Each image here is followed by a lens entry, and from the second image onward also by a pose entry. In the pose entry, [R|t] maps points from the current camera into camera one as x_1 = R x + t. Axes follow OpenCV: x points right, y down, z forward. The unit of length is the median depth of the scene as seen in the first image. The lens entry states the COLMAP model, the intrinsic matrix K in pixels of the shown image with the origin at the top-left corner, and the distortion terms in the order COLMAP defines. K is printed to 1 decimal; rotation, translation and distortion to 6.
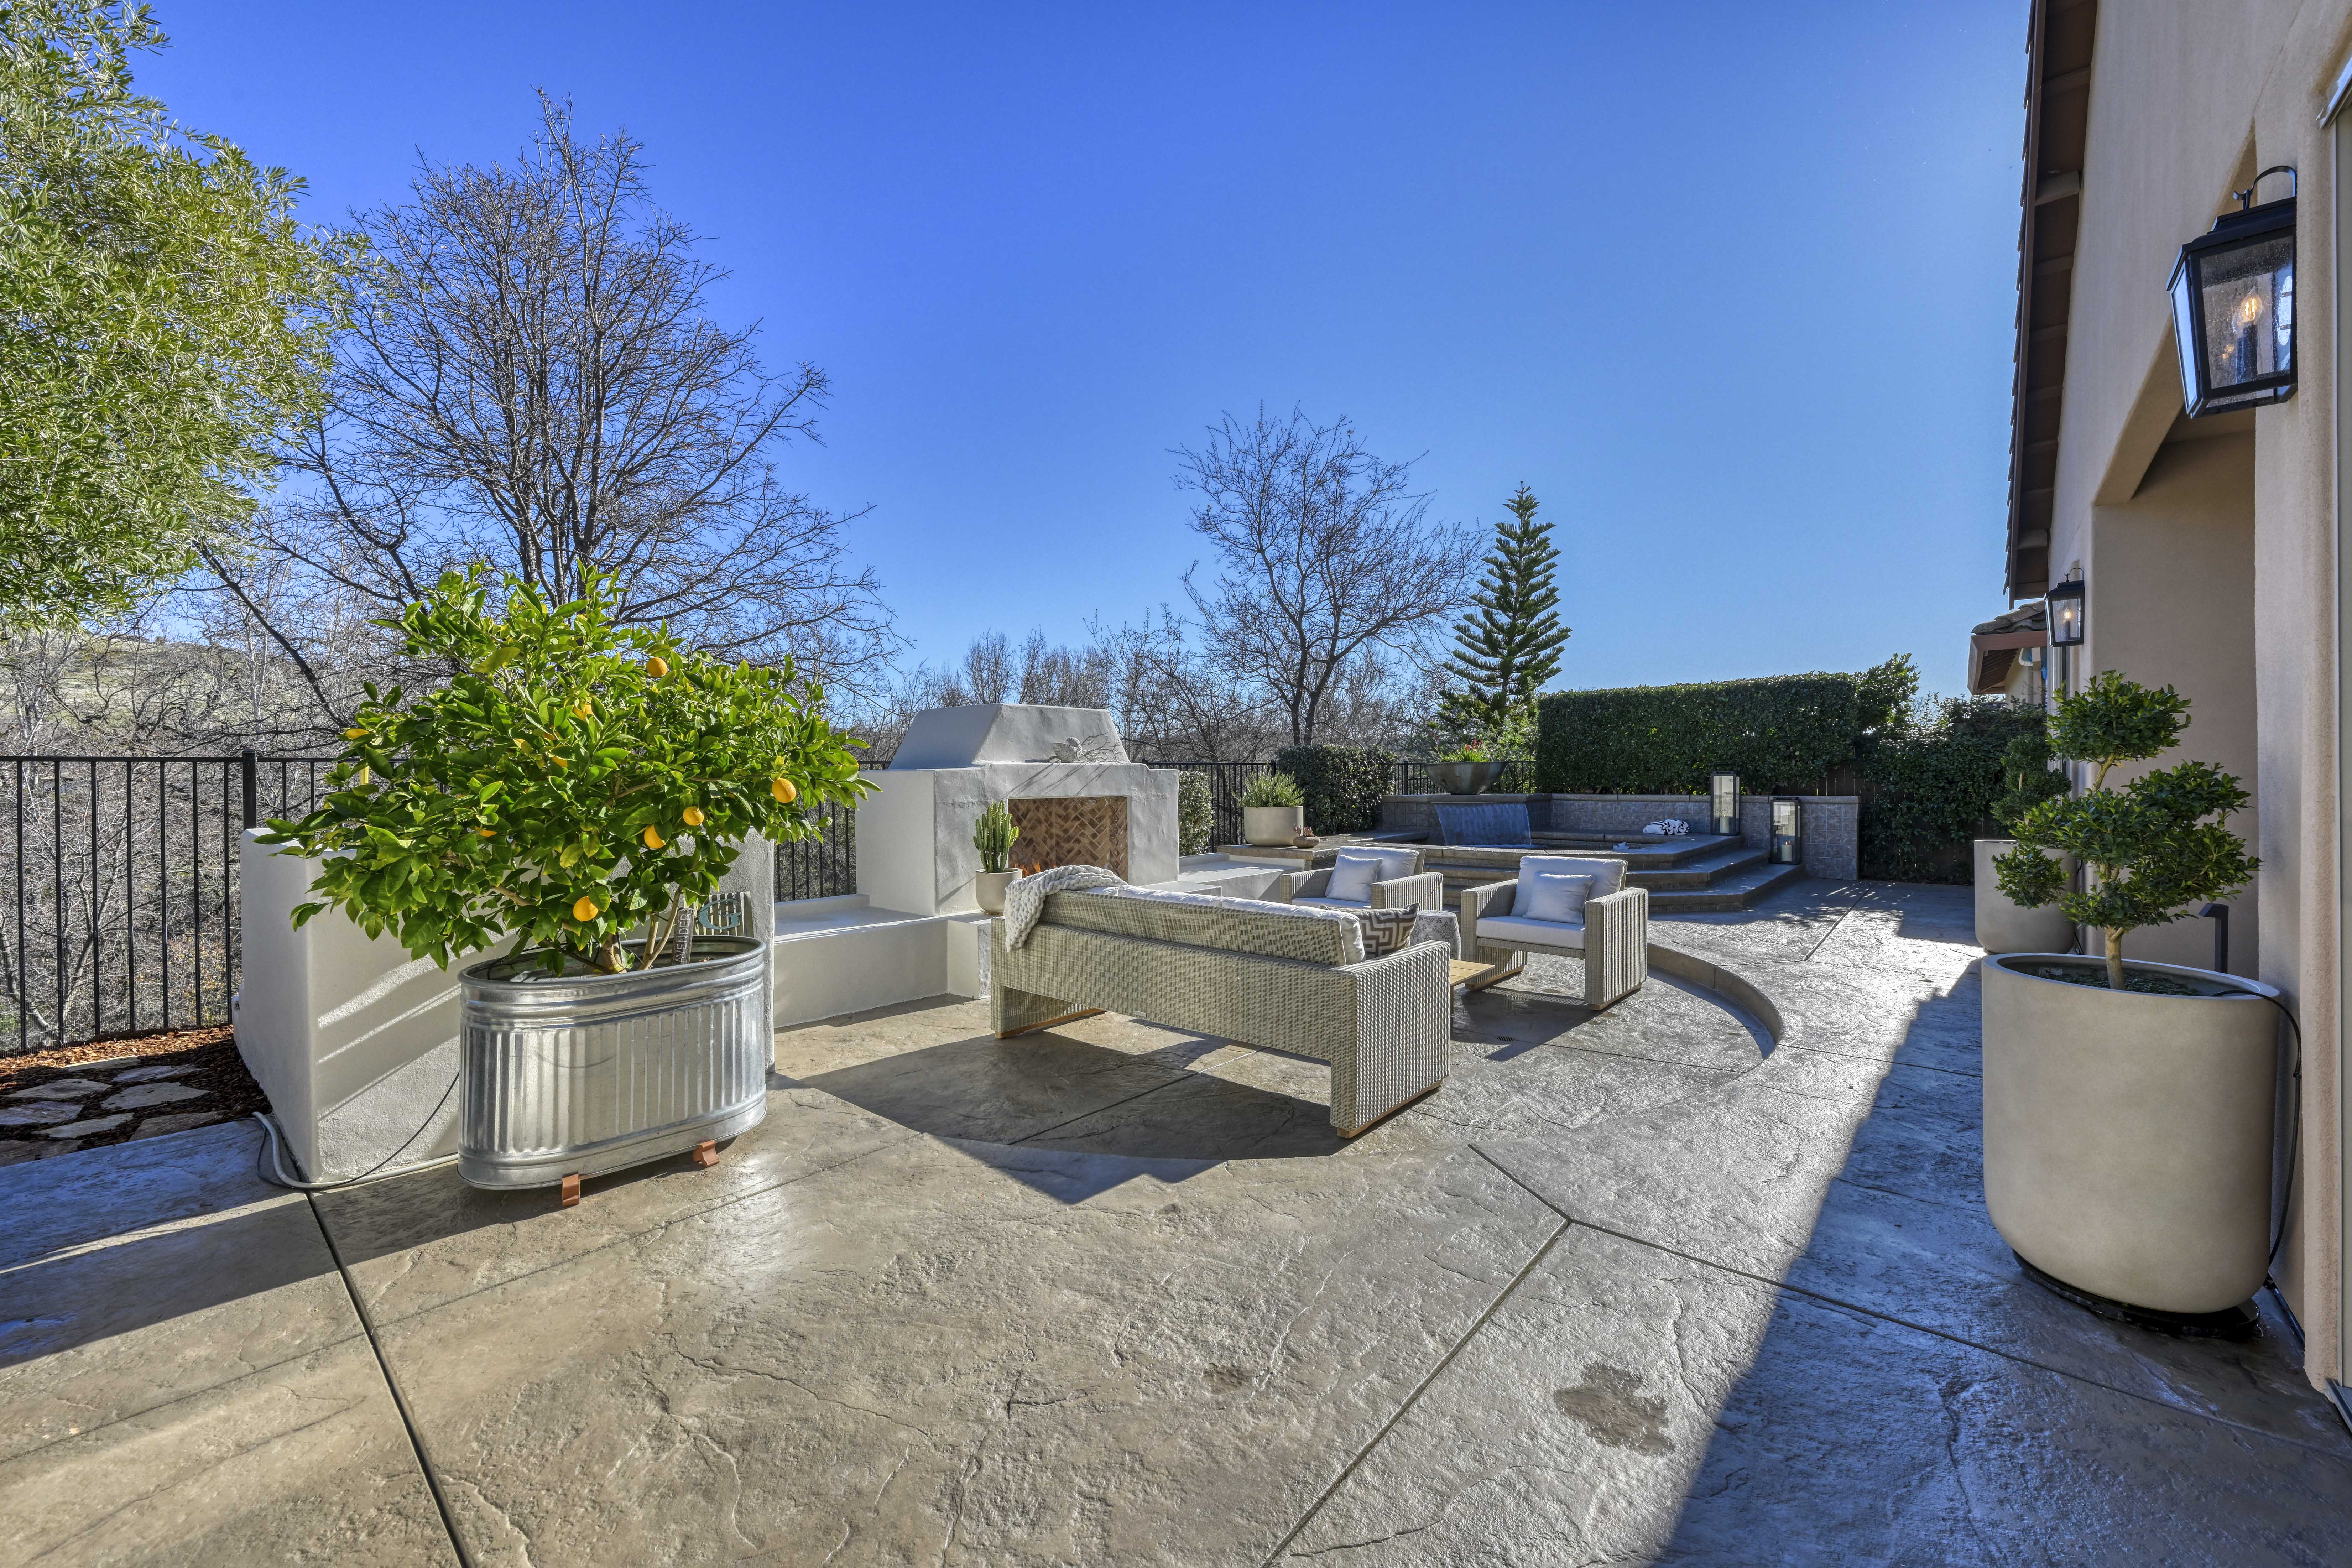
lens RADIAL K [[926.6, 0, 1180.6], [0, 926.6, 779.2], [0, 0, 1]] dist [-0.001084, 0.000184]
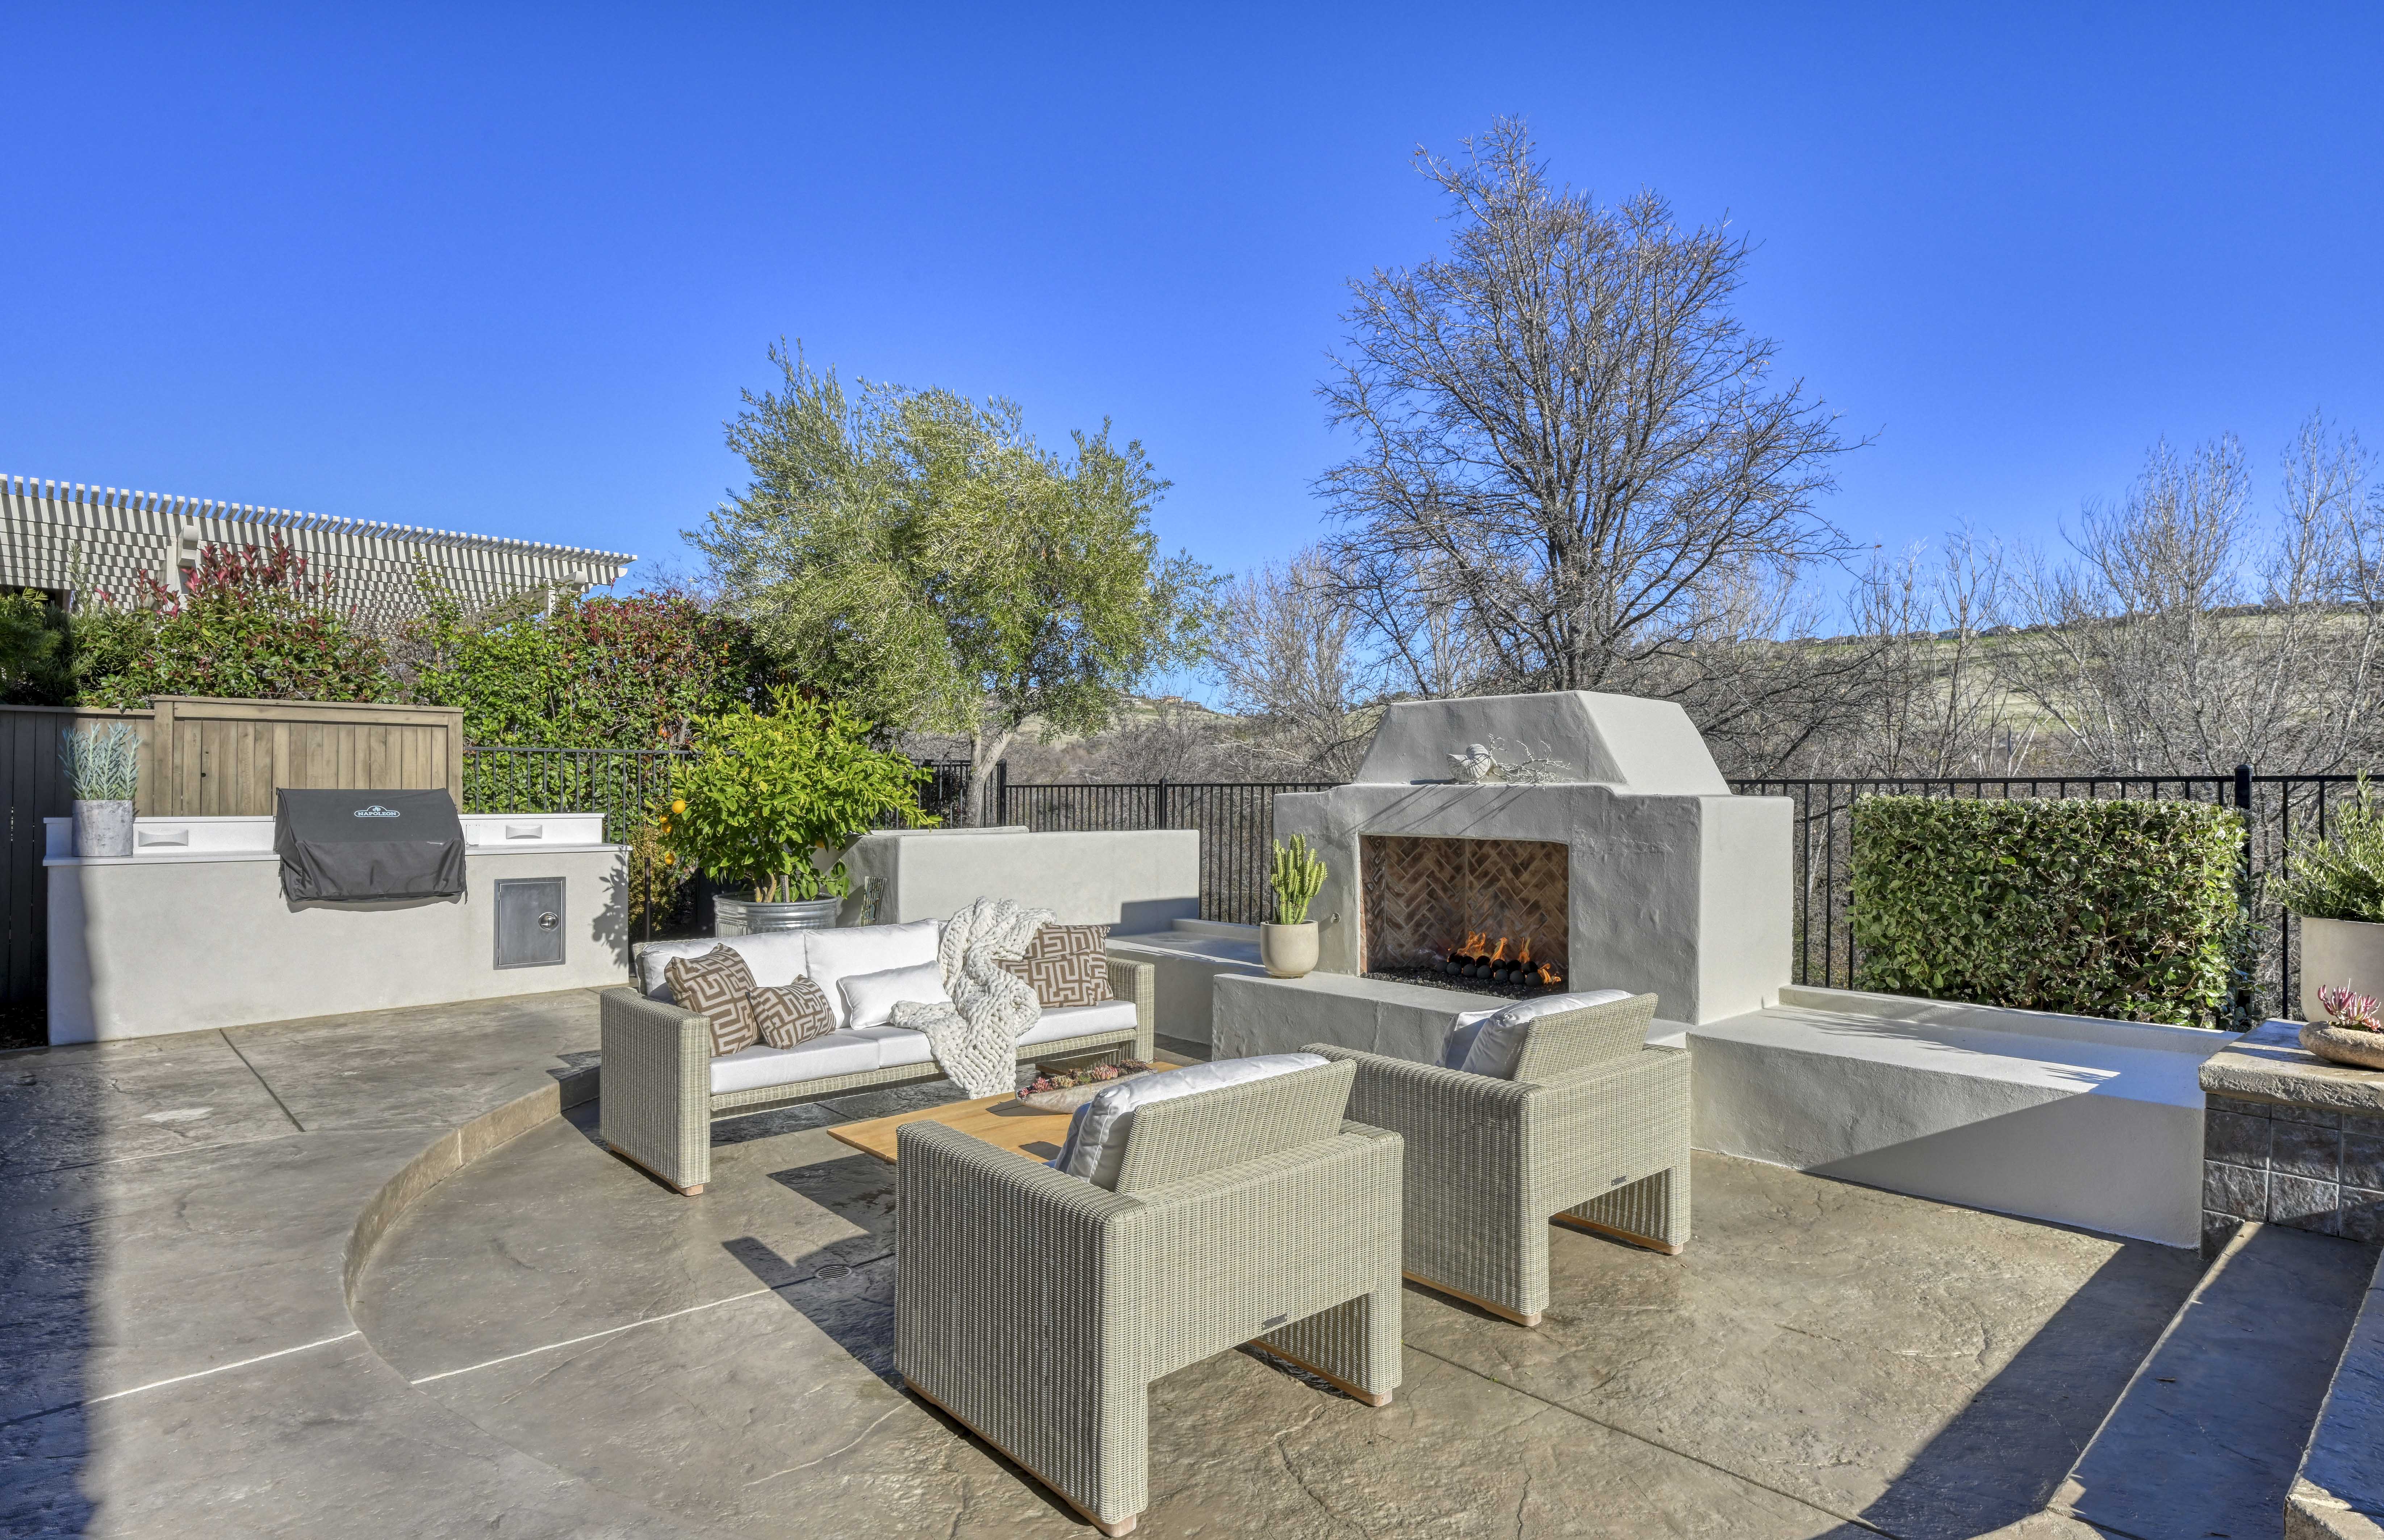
lens RADIAL K [[1246.5, 0, 1194.6], [0, 1246.5, 790.1], [0, 0, 1]] dist [0.000639, -0.000539]
pose [[-0.109704, 0.003295, -0.993959, 0.512855], [-0.009580, 0.999945, 0.004373, -0.010500], [0.993918, 0.010002, -0.109666, 0.614089]]
